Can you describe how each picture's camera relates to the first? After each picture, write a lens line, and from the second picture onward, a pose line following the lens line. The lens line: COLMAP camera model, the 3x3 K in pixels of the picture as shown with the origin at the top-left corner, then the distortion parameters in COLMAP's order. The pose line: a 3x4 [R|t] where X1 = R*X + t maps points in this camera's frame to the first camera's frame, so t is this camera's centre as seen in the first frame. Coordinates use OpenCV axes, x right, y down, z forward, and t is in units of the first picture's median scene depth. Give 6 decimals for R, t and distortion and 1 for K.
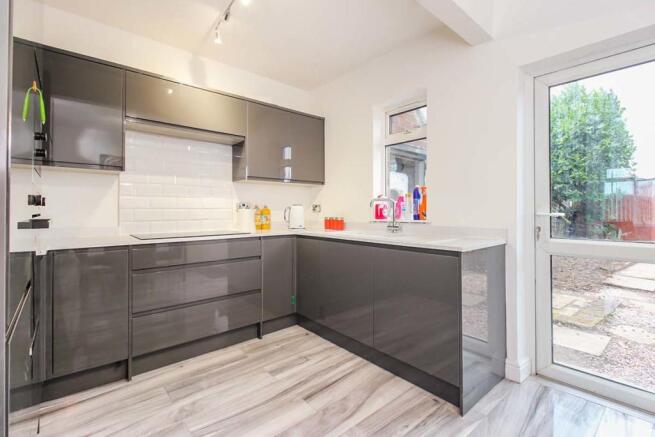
lens RADIAL K [[313.8, 0, 336.7], [0, 313.8, 207.7], [0, 0, 1]] dist [0.015551, -0.001596]
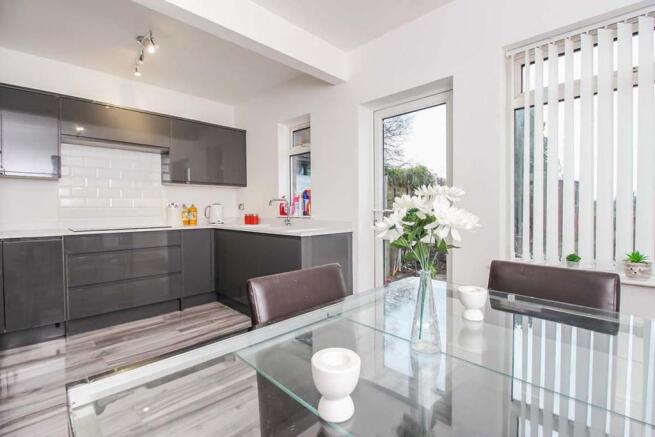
lens RADIAL K [[313.8, 0, 328.5], [0, 313.8, 212.8], [0, 0, 1]] dist [0.015551, -0.001596]
pose [[0.998093, -0.004464, 0.061565, 0.266362], [0.003128, 0.999758, 0.021789, 0.000088], [-0.061647, -0.021555, 0.997865, -0.281090]]
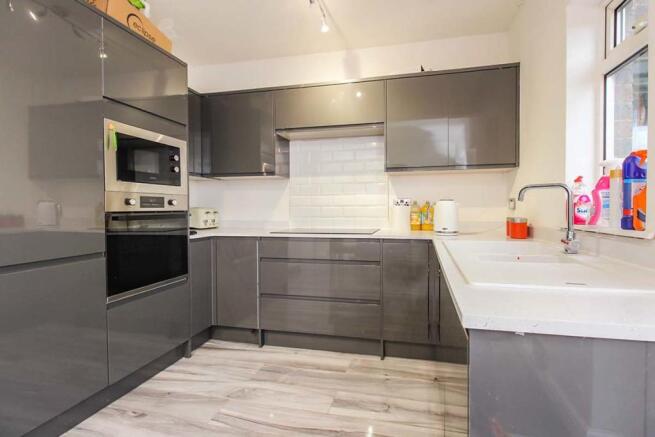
lens RADIAL K [[313.8, 0, 331.6], [0, 313.8, 214.1], [0, 0, 1]] dist [0.015551, -0.001596]
pose [[0.565994, 0.015250, -0.824268, 0.373573], [0.011799, 0.999577, 0.026596, 0.001593], [0.824325, -0.024779, 0.565575, 0.417641]]
